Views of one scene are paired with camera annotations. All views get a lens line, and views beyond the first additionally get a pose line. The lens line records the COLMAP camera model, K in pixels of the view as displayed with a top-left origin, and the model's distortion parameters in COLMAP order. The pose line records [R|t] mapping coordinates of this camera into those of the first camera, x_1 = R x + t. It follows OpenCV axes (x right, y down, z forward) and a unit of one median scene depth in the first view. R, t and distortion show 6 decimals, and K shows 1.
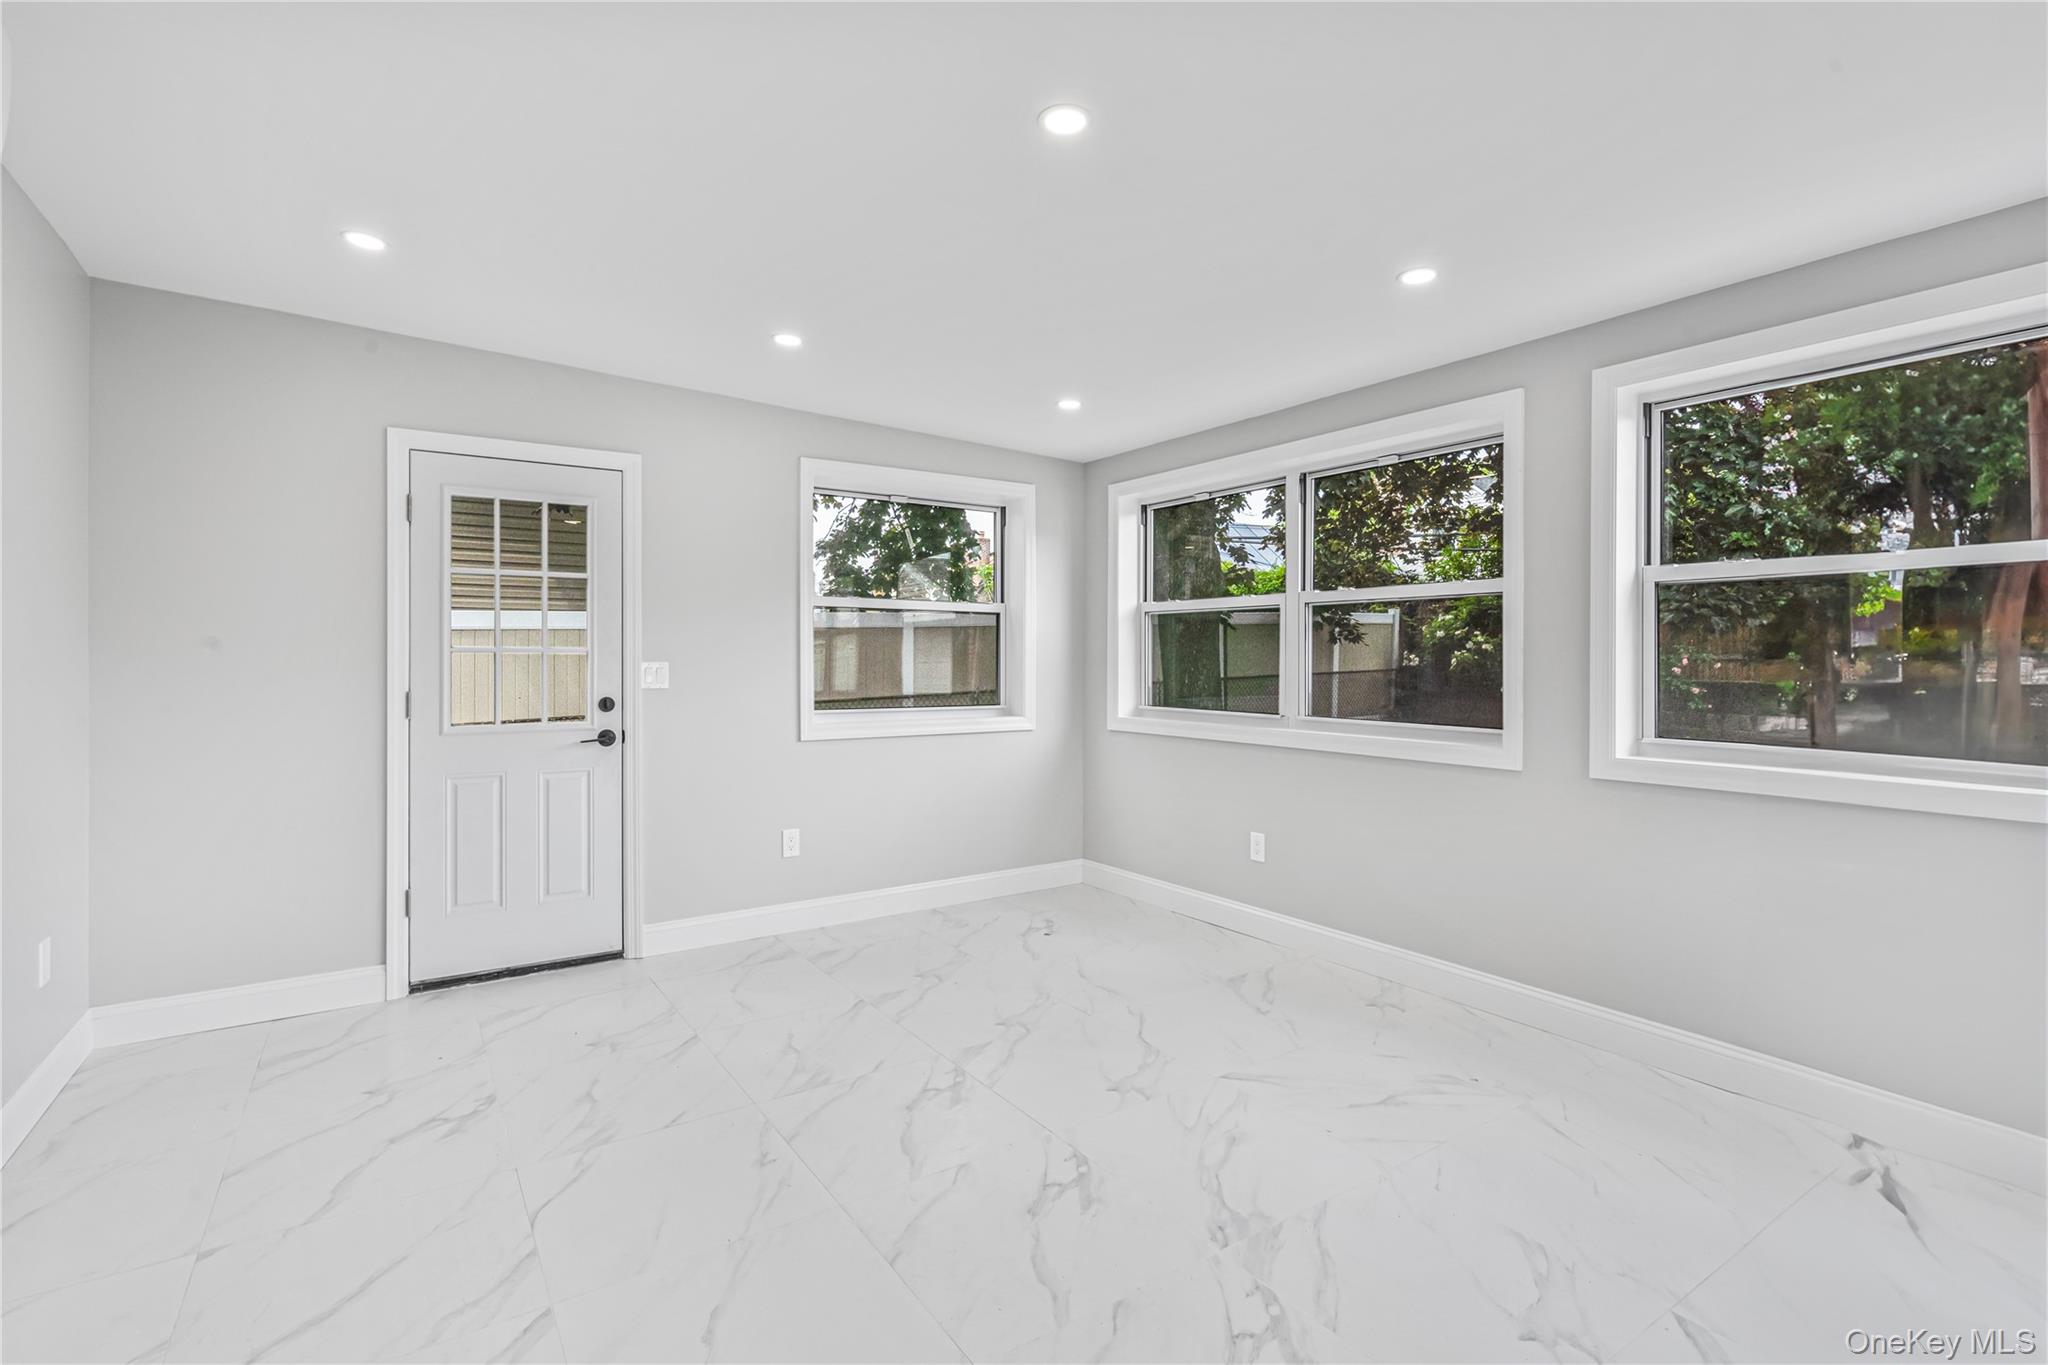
lens RADIAL K [[944.3, 0, 1014.2], [0, 944.3, 680.5], [0, 0, 1]] dist [0.000096, 0.000416]
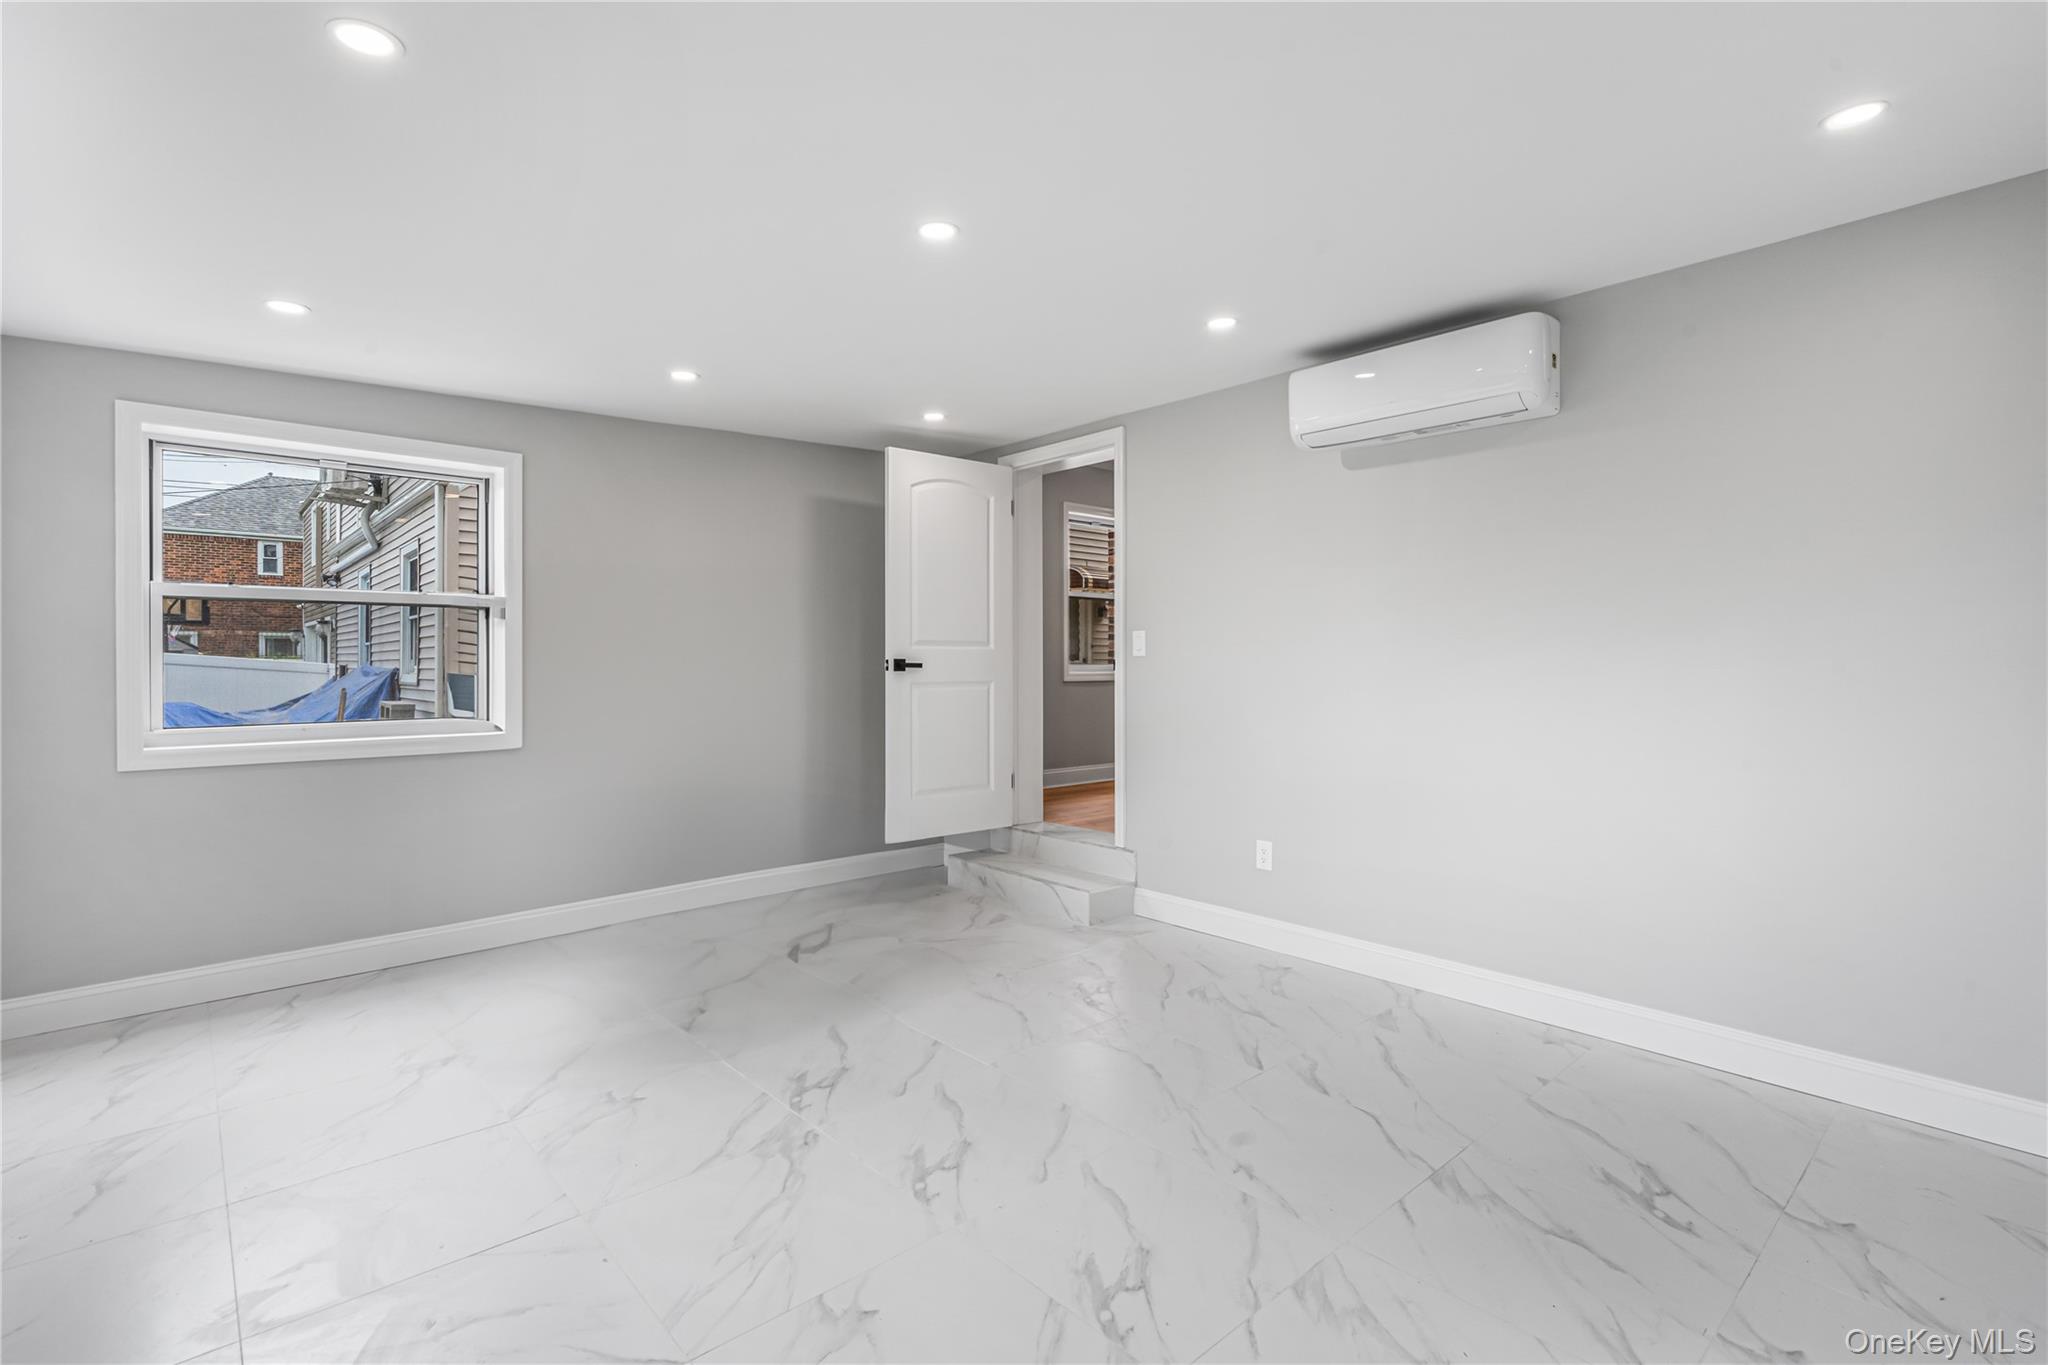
lens RADIAL K [[944.3, 0, 1014.2], [0, 944.3, 680.5], [0, 0, 1]] dist [0.000096, 0.000416]
pose [[-0.989888, 0.003839, -0.141798, 0.114241], [-0.002493, 0.999008, 0.044450, -0.046335], [0.141828, 0.044354, -0.988897, 1.975623]]
